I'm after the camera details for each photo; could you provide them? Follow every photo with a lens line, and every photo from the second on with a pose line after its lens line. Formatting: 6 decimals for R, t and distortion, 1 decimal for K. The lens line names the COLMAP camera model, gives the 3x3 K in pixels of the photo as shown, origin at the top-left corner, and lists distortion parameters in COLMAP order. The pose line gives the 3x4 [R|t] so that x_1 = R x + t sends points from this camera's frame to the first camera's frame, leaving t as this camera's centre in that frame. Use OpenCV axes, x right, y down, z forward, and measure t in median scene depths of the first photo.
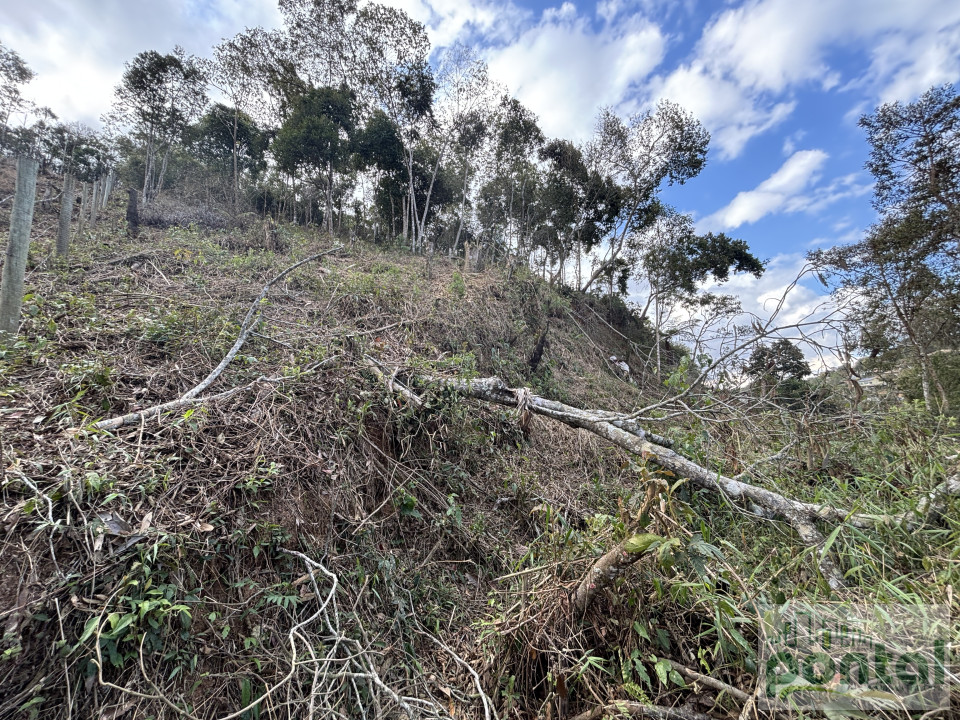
lens RADIAL K [[386.4, 0, 480.0], [0, 386.4, 360.0], [0, 0, 1]] dist [-0.000773, 0.000612]
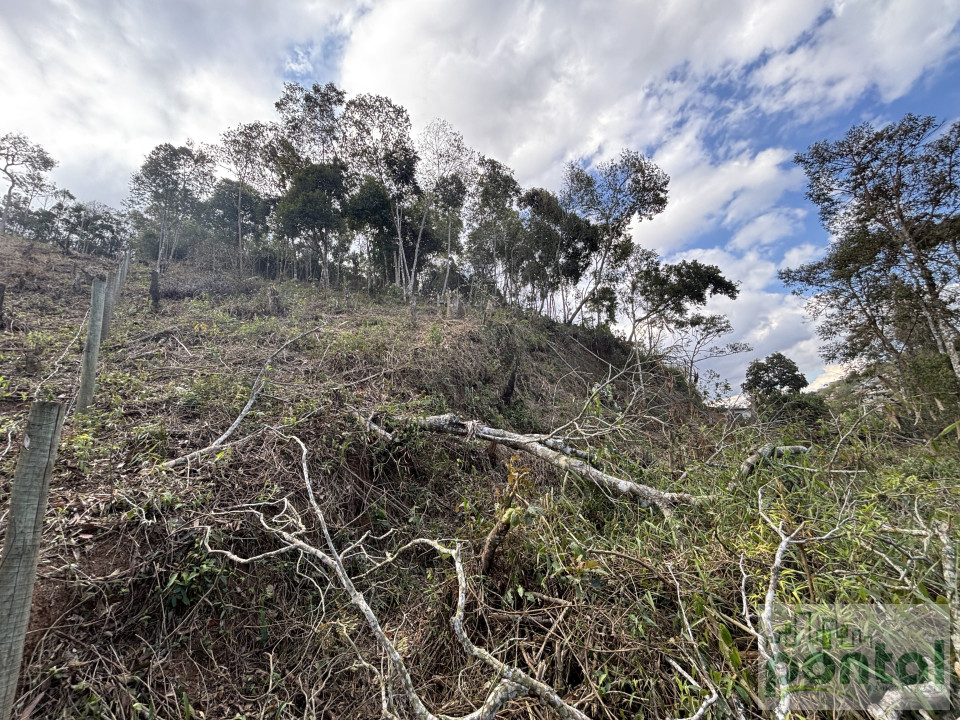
lens RADIAL K [[387.2, 0, 482.4], [0, 387.2, 354.2], [0, 0, 1]] dist [0.001321, 0.000423]
pose [[0.997506, -0.070573, -0.001454, 0.033506], [0.070051, 0.992236, -0.102765, -0.002482], [0.008695, 0.102407, 0.994705, -0.060374]]
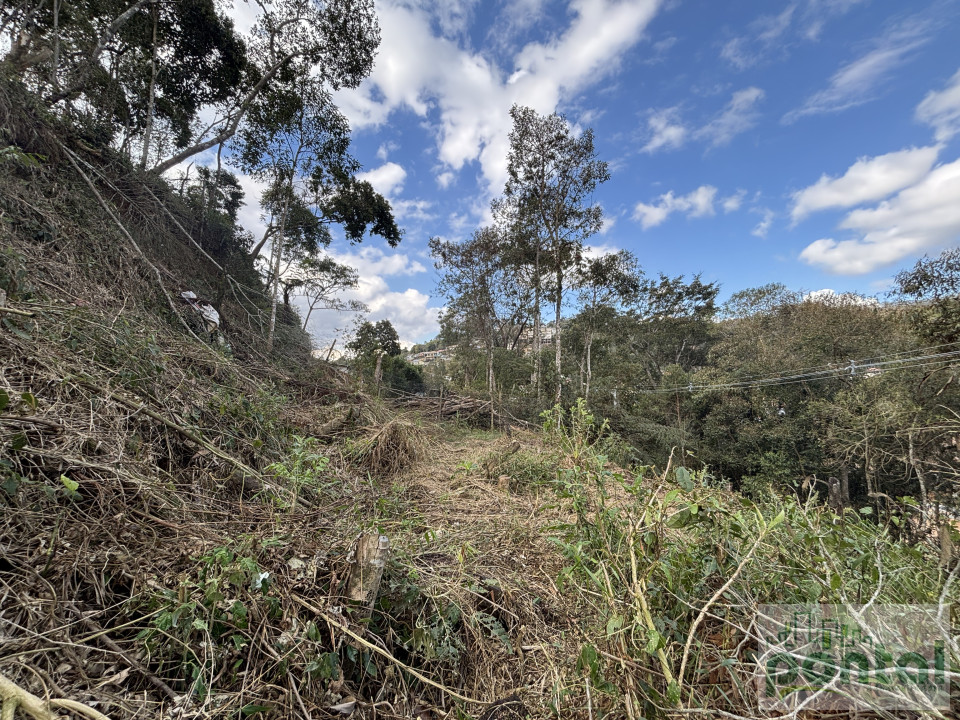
lens RADIAL K [[387.2, 0, 482.4], [0, 387.2, 354.2], [0, 0, 1]] dist [0.001321, 0.000423]
pose [[0.569157, 0.082302, 0.818099, 0.143322], [-0.136838, 0.990583, -0.004455, 0.021180], [-0.810762, -0.109412, 0.575059, 0.354739]]
